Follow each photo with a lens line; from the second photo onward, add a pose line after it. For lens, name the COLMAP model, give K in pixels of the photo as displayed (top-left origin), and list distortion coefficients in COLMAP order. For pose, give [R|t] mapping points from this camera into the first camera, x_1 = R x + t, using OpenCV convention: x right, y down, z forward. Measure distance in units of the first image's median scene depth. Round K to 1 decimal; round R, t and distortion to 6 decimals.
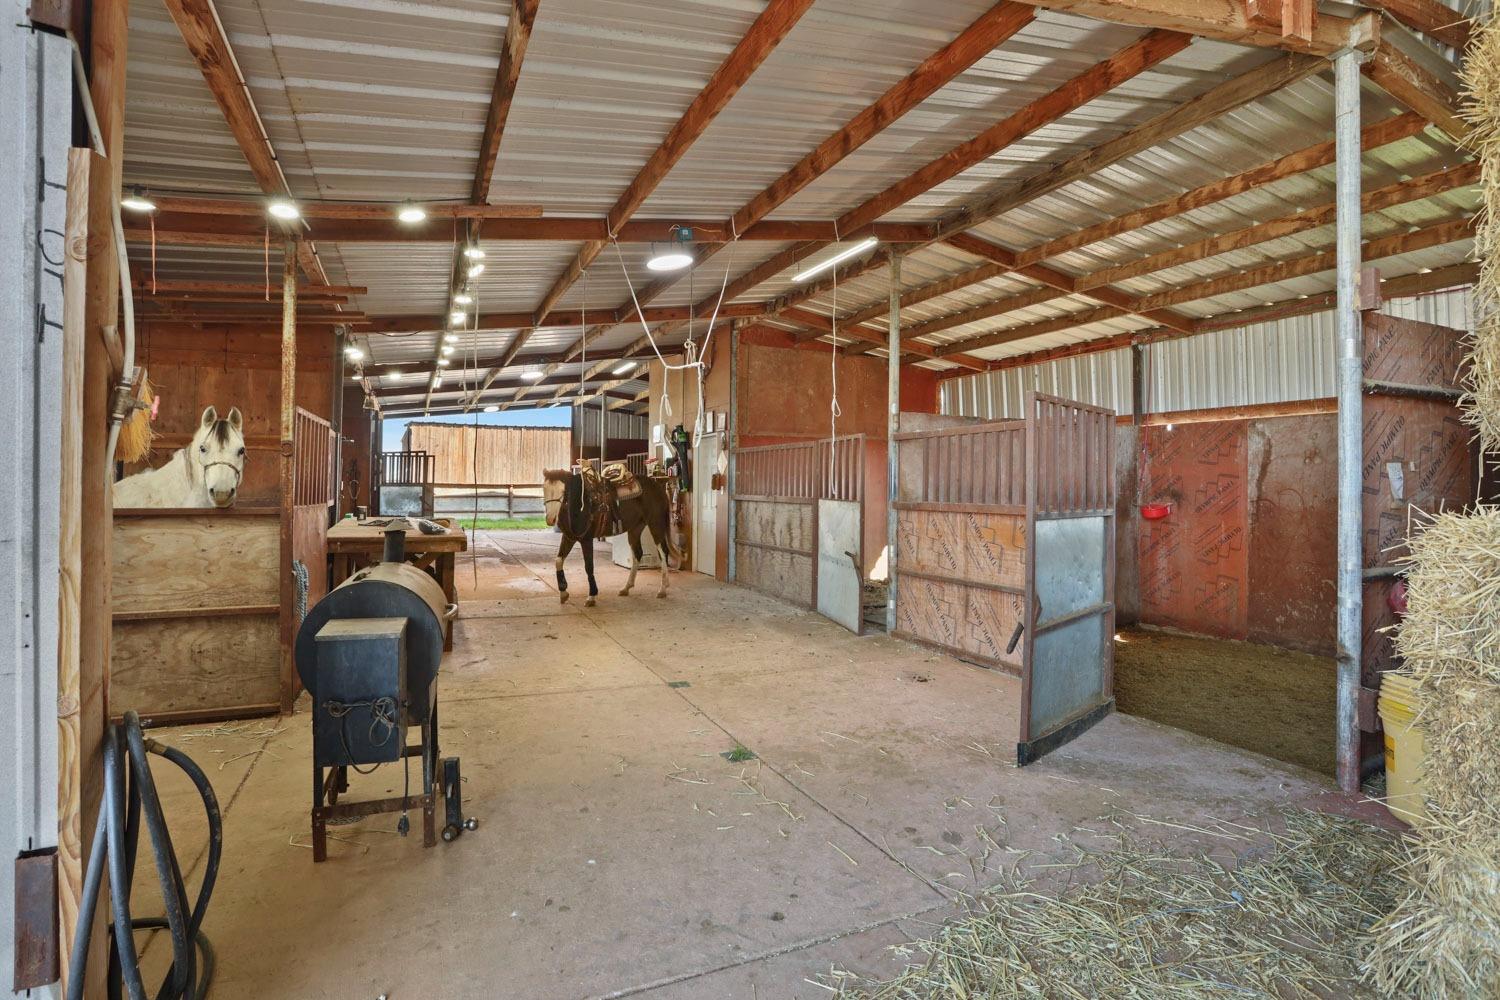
lens RADIAL K [[752.9, 0, 750.0], [0, 752.9, 500.0], [0, 0, 1]] dist [-0.000232, -0.000326]
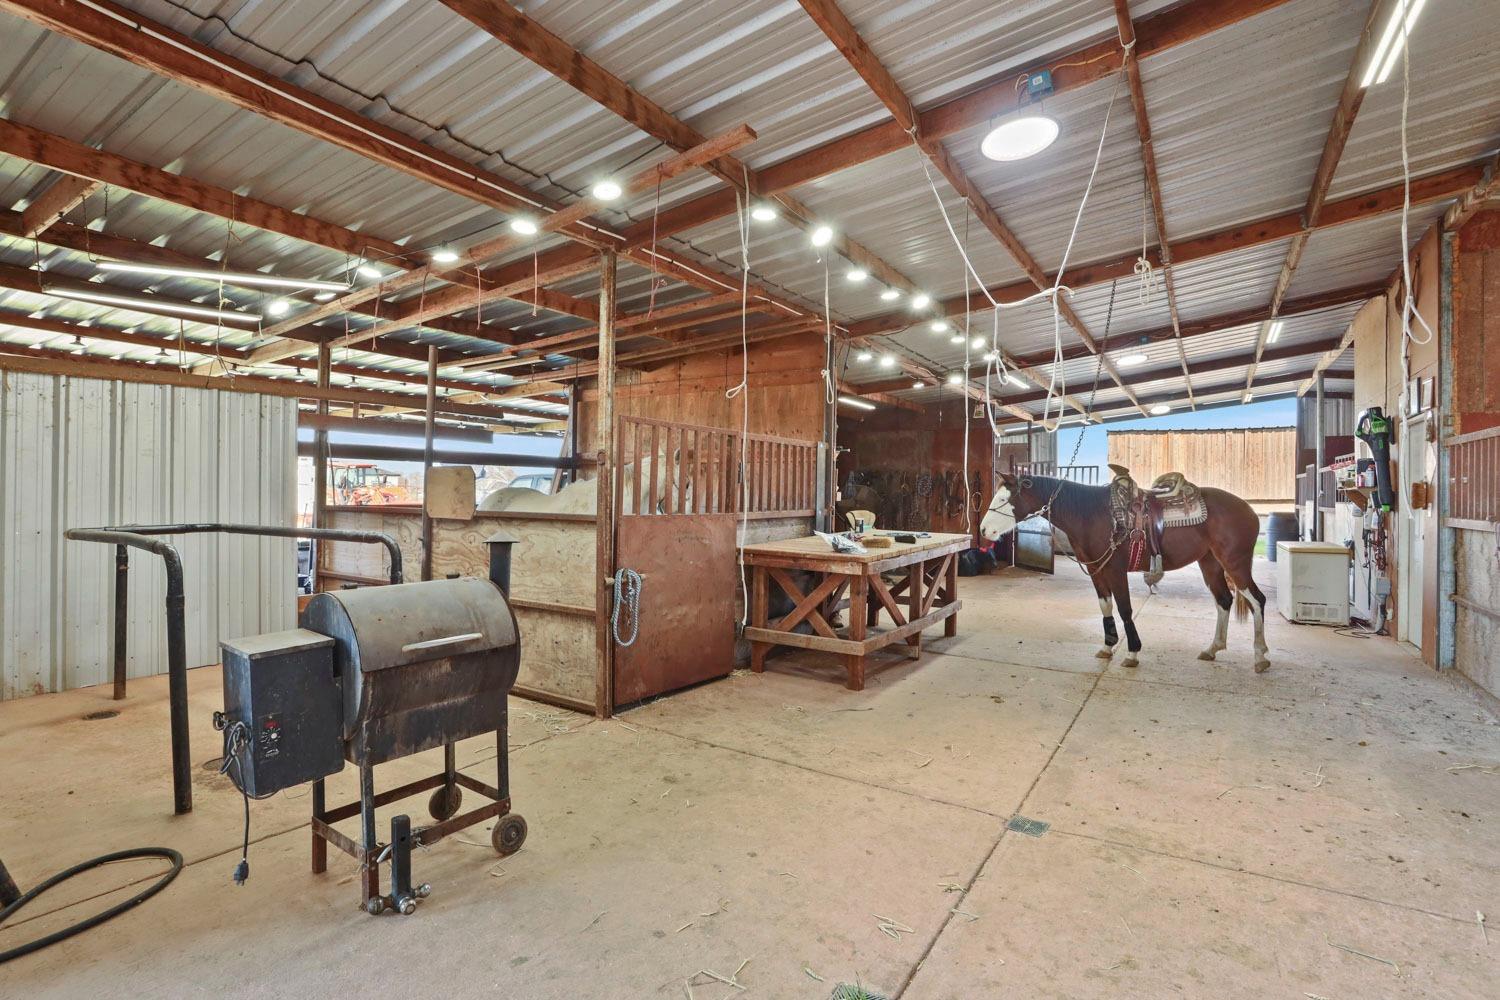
lens RADIAL K [[752.9, 0, 750.0], [0, 752.9, 500.0], [0, 0, 1]] dist [-0.000232, -0.000326]
pose [[0.583671, 0.010681, -0.811920, 0.134944], [-0.025723, 0.999655, -0.005341, -0.004050], [0.811583, 0.024002, 0.583744, 0.234120]]
